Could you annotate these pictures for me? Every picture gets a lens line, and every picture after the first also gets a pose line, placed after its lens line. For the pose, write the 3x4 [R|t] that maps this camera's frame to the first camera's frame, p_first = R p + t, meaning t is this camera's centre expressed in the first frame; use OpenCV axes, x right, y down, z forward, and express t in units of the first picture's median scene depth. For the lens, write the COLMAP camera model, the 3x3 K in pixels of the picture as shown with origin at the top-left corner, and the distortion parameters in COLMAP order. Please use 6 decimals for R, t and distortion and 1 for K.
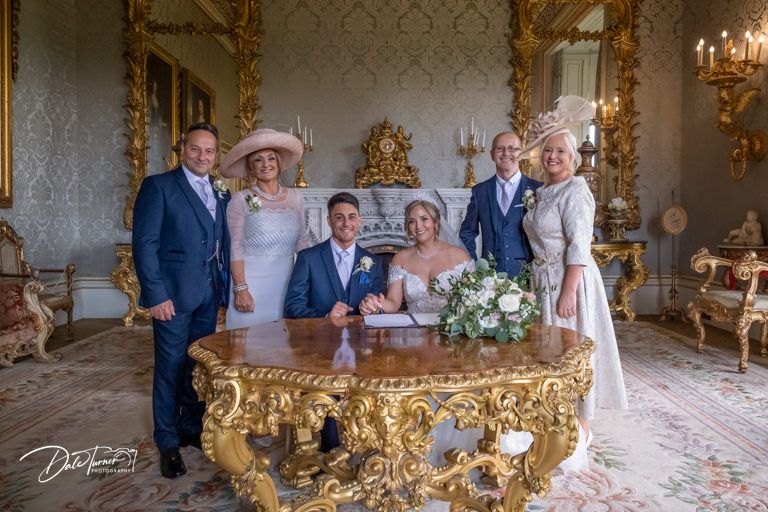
lens RADIAL K [[540.9, 0, 409.7], [0, 540.9, 247.6], [0, 0, 1]] dist [0.007357, 0.002435]
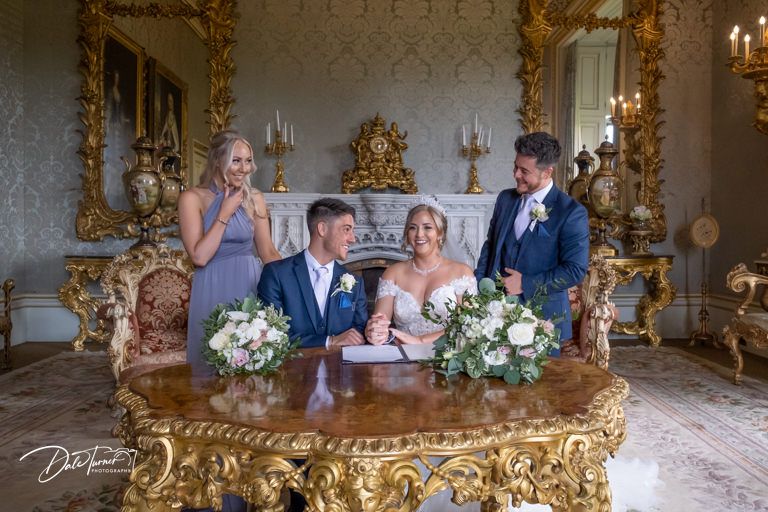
lens RADIAL K [[545.5, 0, 417.9], [0, 545.5, 254.0], [0, 0, 1]] dist [-0.002596, 0.004443]
pose [[0.999953, 0.004056, 0.008850, 0.015523], [-0.003995, 0.999968, -0.006936, -0.006568], [-0.008878, 0.006900, 0.999937, 0.126750]]
